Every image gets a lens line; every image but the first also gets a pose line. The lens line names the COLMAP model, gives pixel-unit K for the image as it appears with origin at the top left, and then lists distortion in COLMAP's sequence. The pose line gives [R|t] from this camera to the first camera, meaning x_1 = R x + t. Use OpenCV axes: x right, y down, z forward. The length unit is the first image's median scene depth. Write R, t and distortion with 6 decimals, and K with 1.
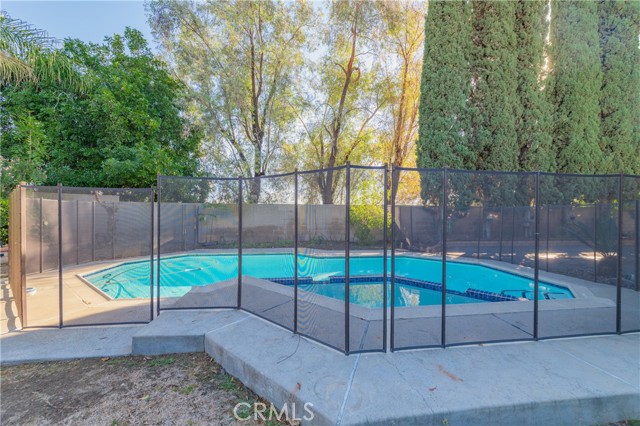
lens RADIAL K [[251.5, 0, 323.0], [0, 251.5, 215.1], [0, 0, 1]] dist [0.012267, -0.003124]
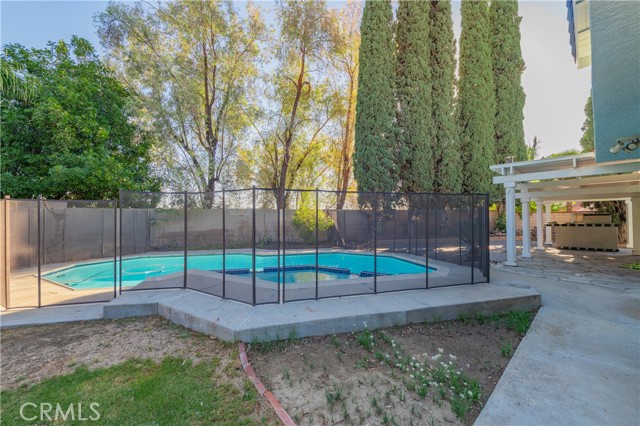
lens RADIAL K [[251.5, 0, 315.9], [0, 251.5, 215.2], [0, 0, 1]] dist [0.012267, -0.003124]
pose [[0.992014, -0.008660, 0.125830, 0.055902], [0.010399, 0.999859, -0.013175, 0.000663], [-0.125698, 0.014378, 0.991964, -0.124276]]
